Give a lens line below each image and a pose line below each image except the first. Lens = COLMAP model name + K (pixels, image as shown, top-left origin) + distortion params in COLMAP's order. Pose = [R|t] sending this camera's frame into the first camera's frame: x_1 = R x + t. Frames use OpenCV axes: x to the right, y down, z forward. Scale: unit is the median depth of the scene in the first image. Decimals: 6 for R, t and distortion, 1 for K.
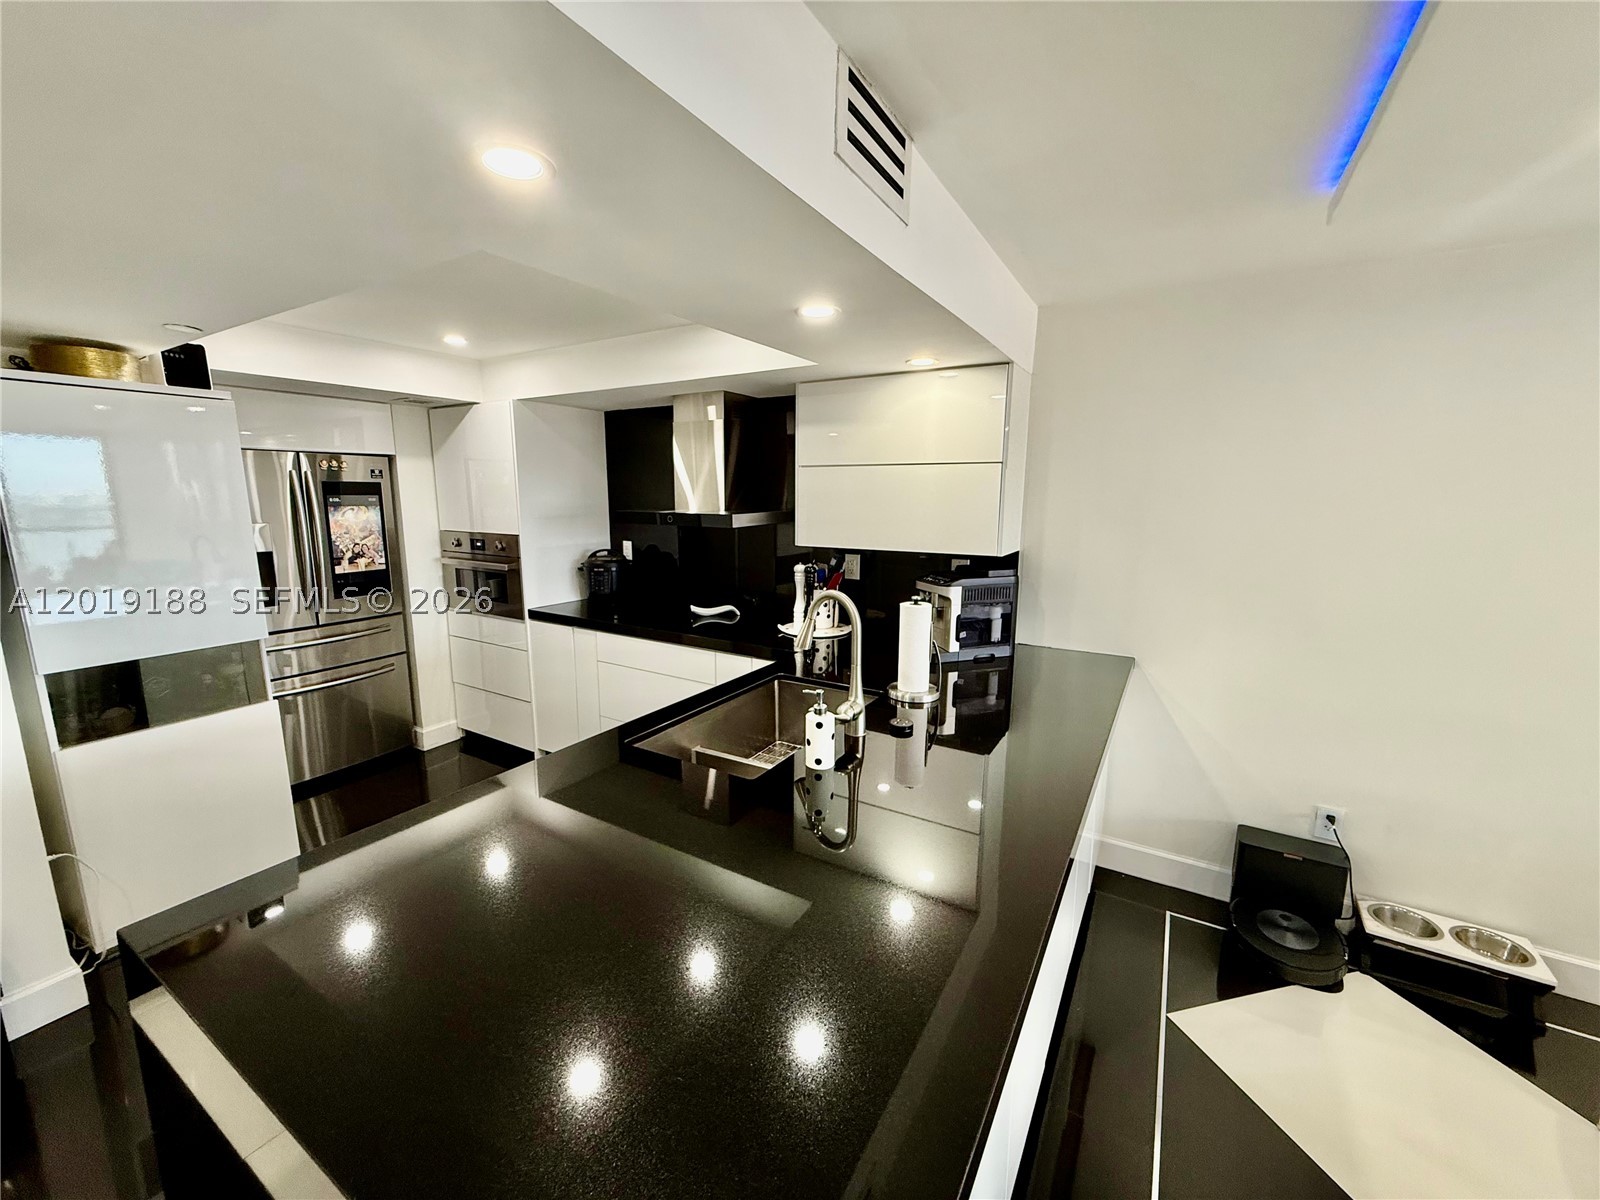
lens RADIAL K [[629.8, 0, 800.0], [0, 629.8, 600.0], [0, 0, 1]] dist [-0.001390, -0.000183]
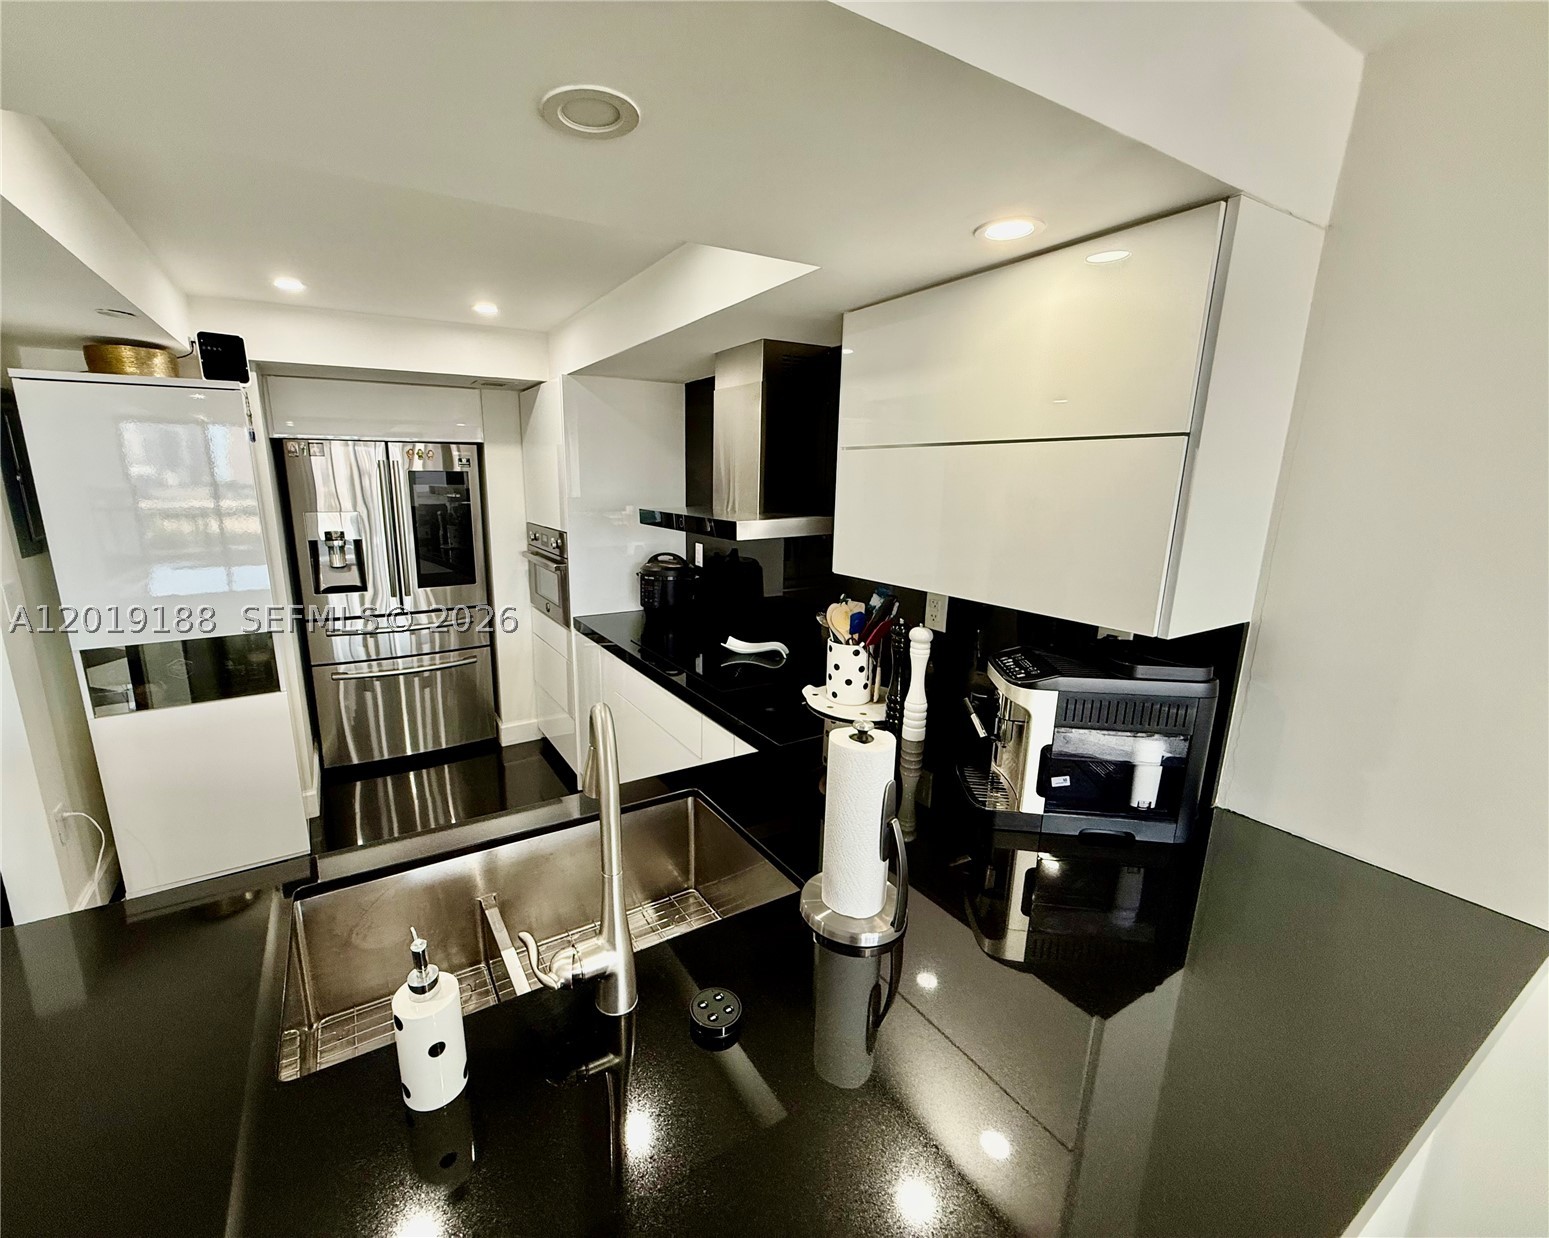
lens RADIAL K [[662.2, 0, 719.9], [0, 662.2, 622.3], [0, 0, 1]] dist [0.002153, 0.000416]
pose [[0.872677, 0.108498, -0.476091, 0.246471], [-0.085119, 0.993875, 0.070474, -0.082282], [0.480821, -0.020977, 0.876568, 0.387316]]
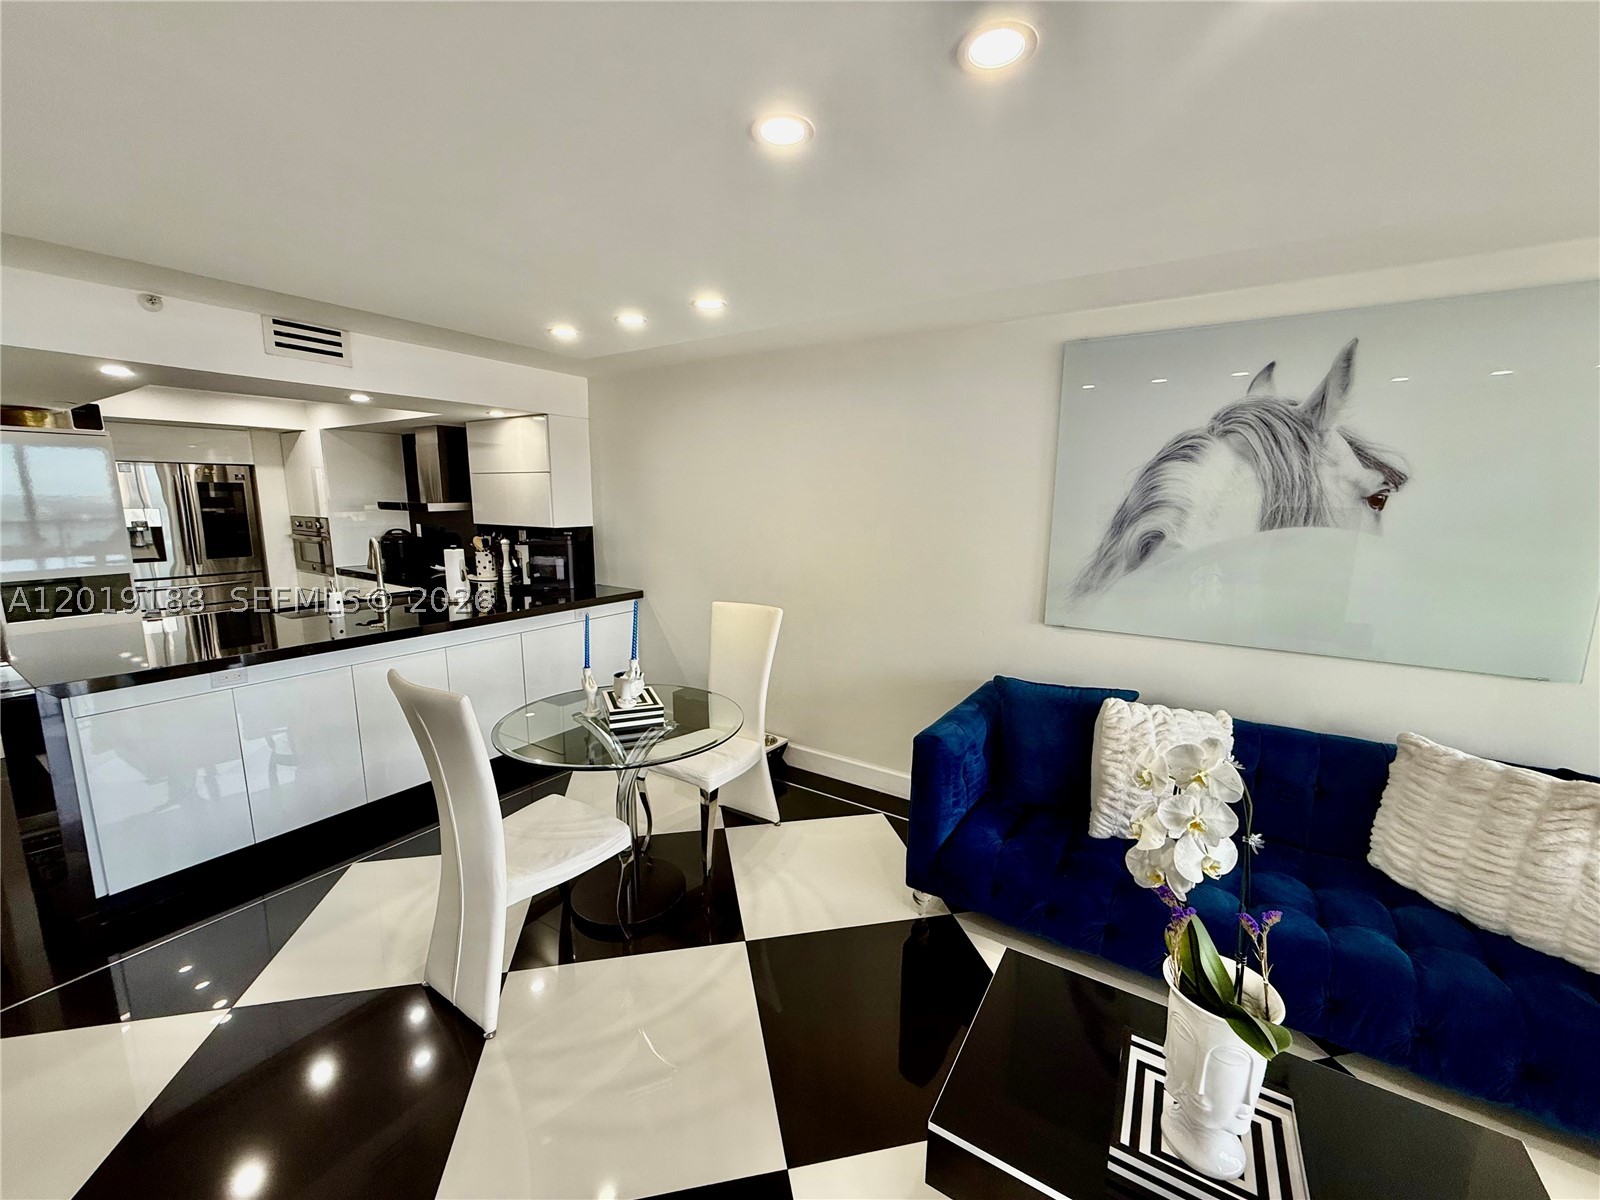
lens RADIAL K [[629.8, 0, 800.0], [0, 629.8, 600.0], [0, 0, 1]] dist [-0.001390, -0.000183]
pose [[0.999411, 0.008720, -0.033202, 0.964724], [-0.008809, 0.999958, -0.002526, 0.113988], [0.033178, 0.002817, 0.999445, -0.616308]]
